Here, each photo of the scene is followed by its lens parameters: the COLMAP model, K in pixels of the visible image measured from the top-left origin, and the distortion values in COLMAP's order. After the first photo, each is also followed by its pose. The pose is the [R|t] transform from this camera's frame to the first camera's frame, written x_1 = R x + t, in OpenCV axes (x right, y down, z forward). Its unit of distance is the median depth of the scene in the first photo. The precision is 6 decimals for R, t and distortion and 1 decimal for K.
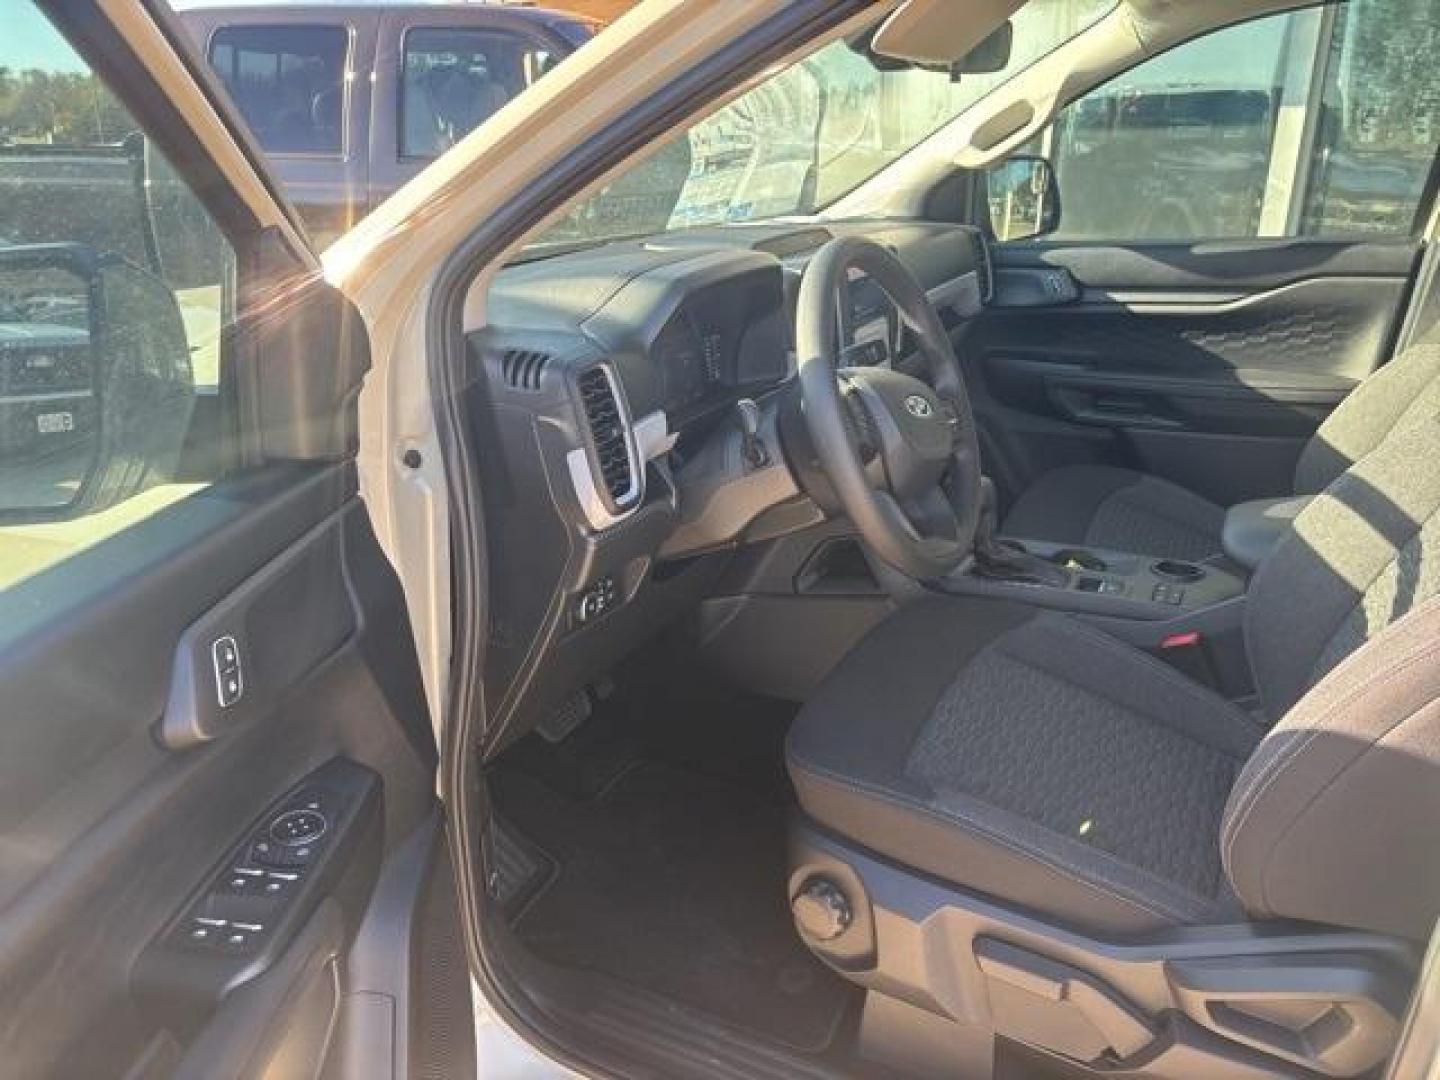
lens RADIAL K [[1110.9, 0, 720.9], [0, 1110.9, 528.1], [0, 0, 1]] dist [0.143876, -0.184682]
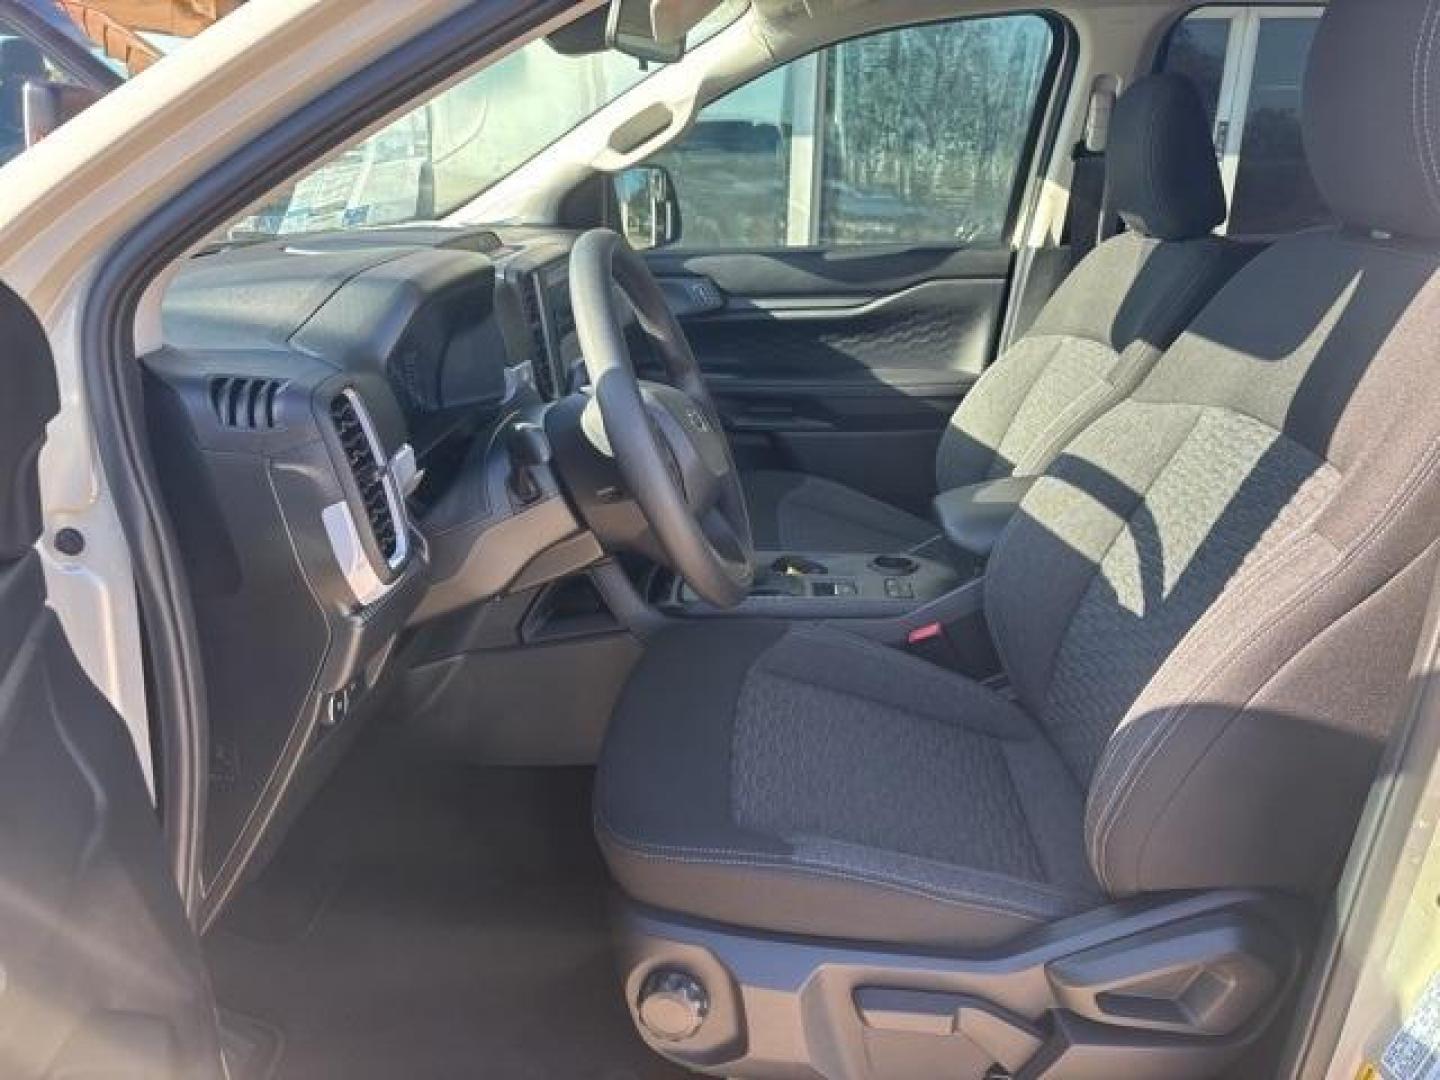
lens RADIAL K [[1100.7, 0, 720.0], [0, 1100.7, 540.0], [0, 0, 1]] dist [0.071038, -0.085731]
pose [[0.910377, -0.115090, 0.397451, -0.135050], [0.118205, 0.992848, 0.016746, -0.019667], [-0.396536, 0.031735, 0.917471, 0.148901]]
